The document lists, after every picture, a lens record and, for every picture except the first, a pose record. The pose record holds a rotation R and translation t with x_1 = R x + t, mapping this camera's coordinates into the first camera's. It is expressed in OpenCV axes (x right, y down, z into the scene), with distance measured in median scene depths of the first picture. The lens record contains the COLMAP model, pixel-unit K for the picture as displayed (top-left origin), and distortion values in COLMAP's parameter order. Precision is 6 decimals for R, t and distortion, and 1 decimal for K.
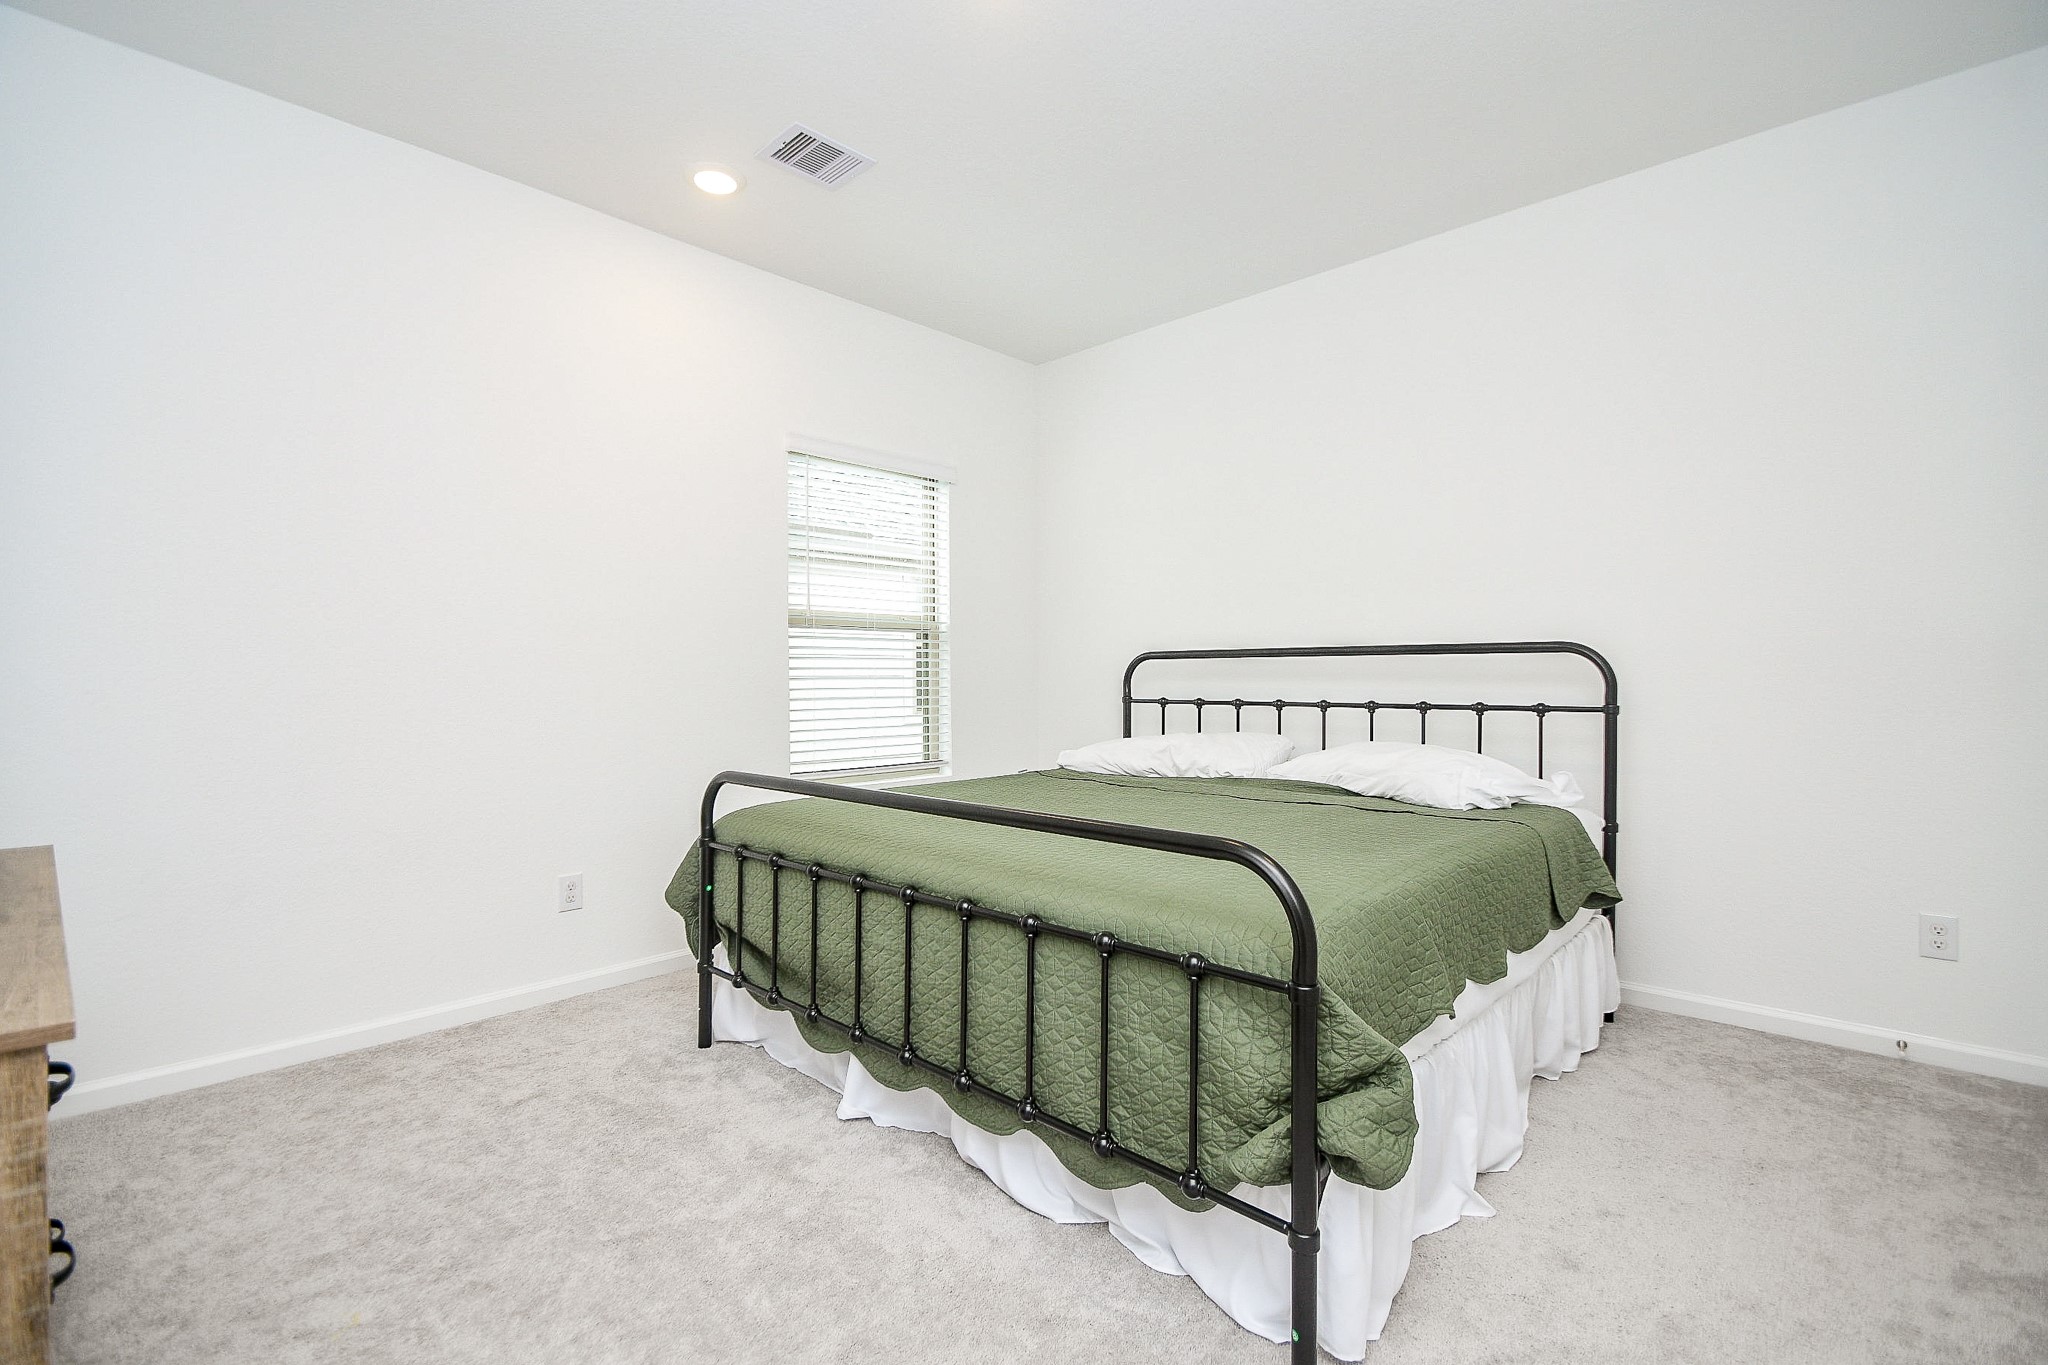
lens RADIAL K [[909.1, 0, 992.0], [0, 909.1, 685.9], [0, 0, 1]] dist [0.015922, -0.015248]
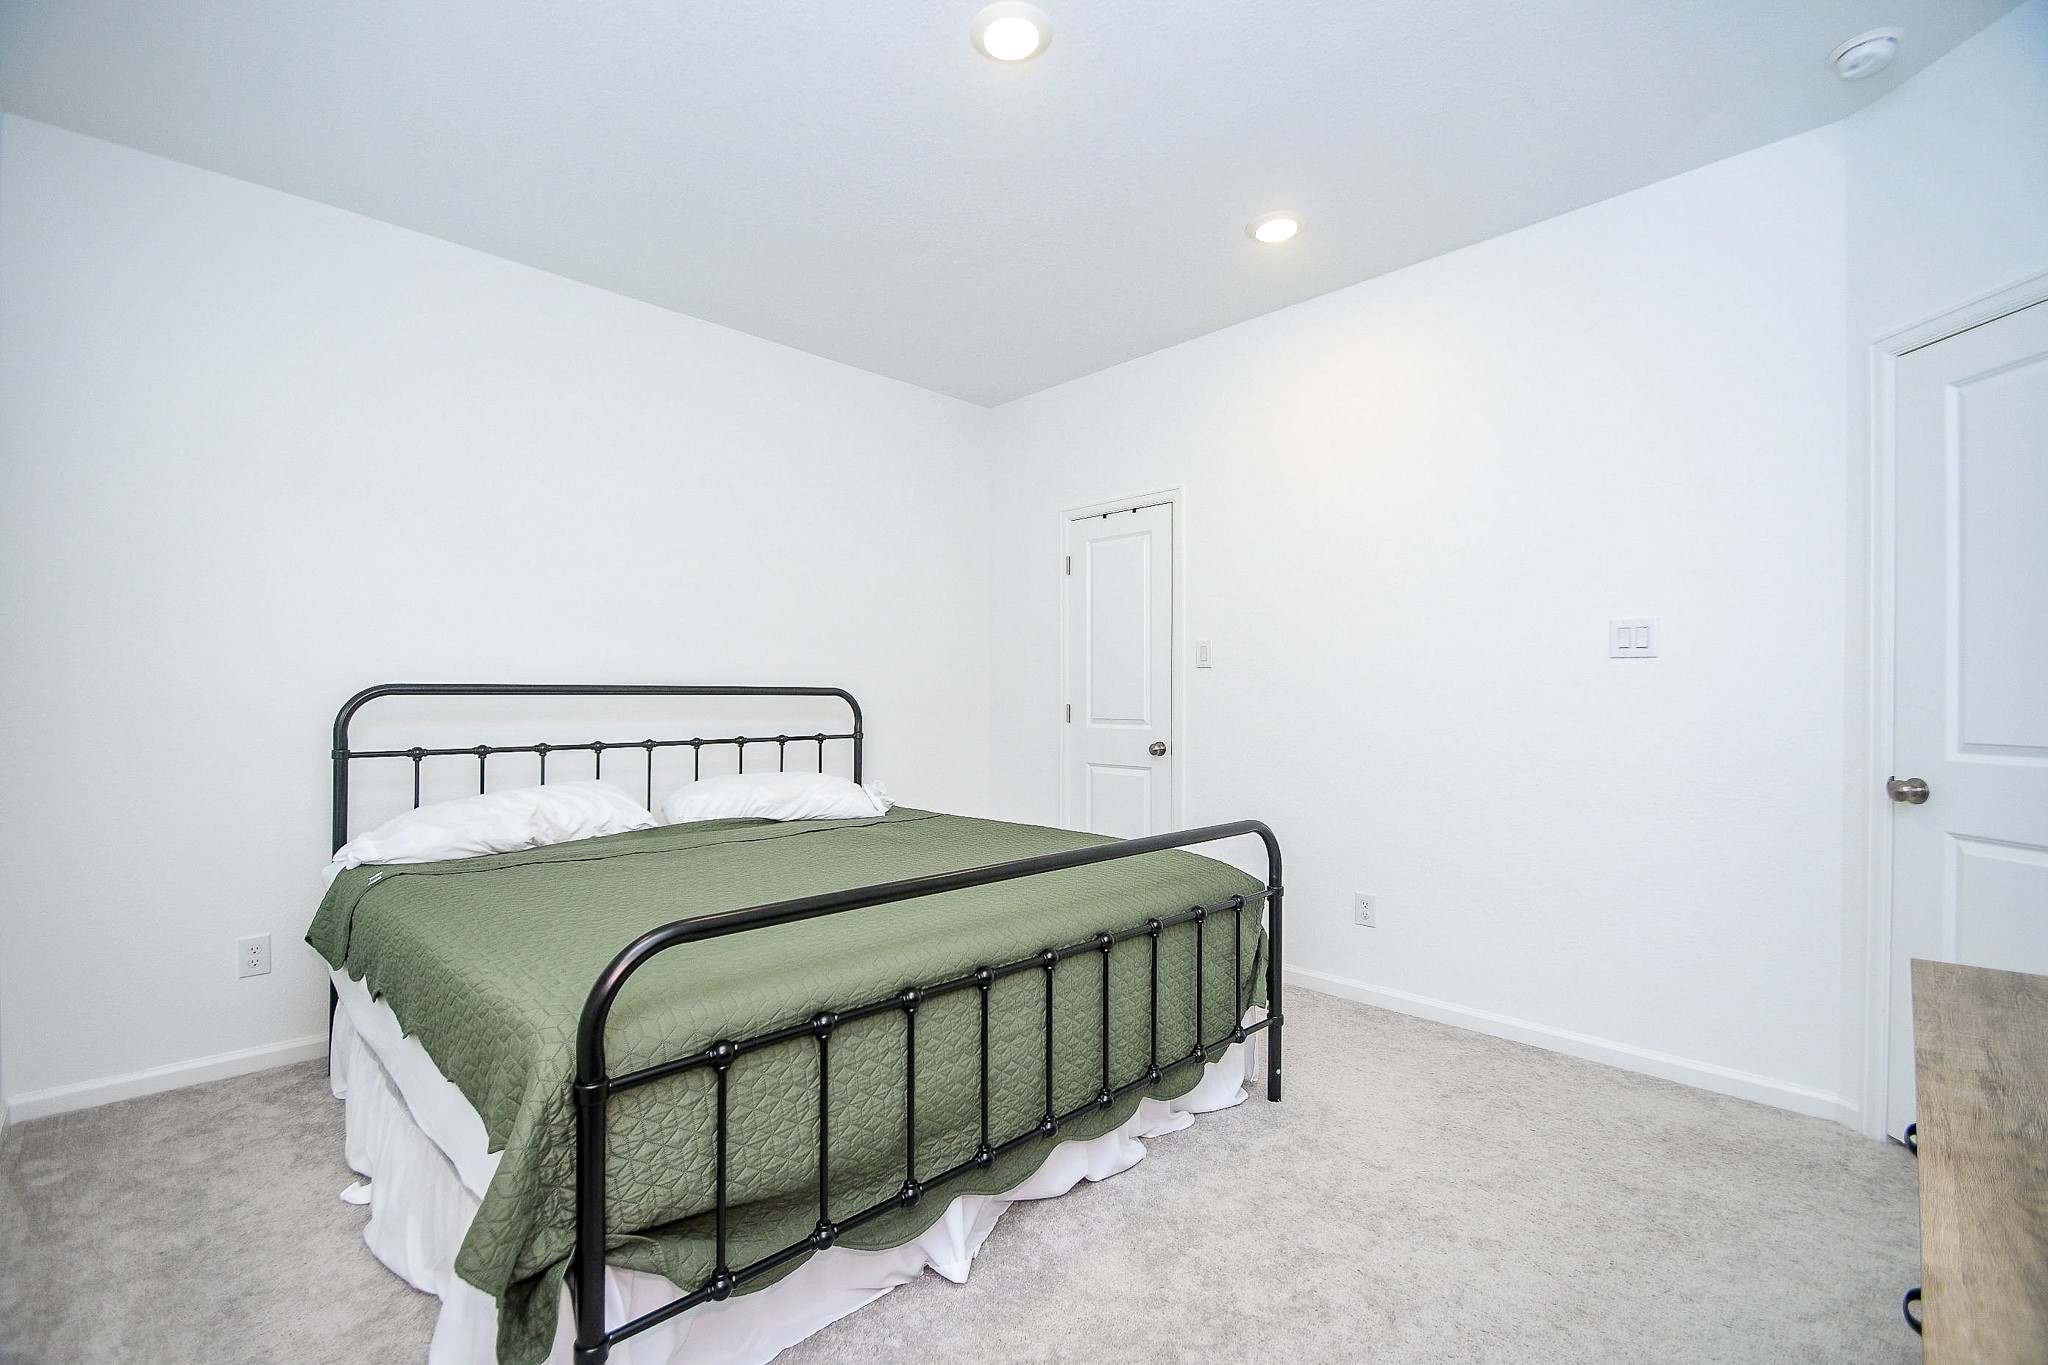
lens RADIAL K [[904.3, 0, 1026.6], [0, 904.3, 722.7], [0, 0, 1]] dist [-0.106304, -0.014802]
pose [[0.002571, -0.011845, 0.999927, -0.698372], [0.024945, 0.999619, 0.011777, -0.004080], [-0.999686, 0.024912, 0.002865, 0.731292]]
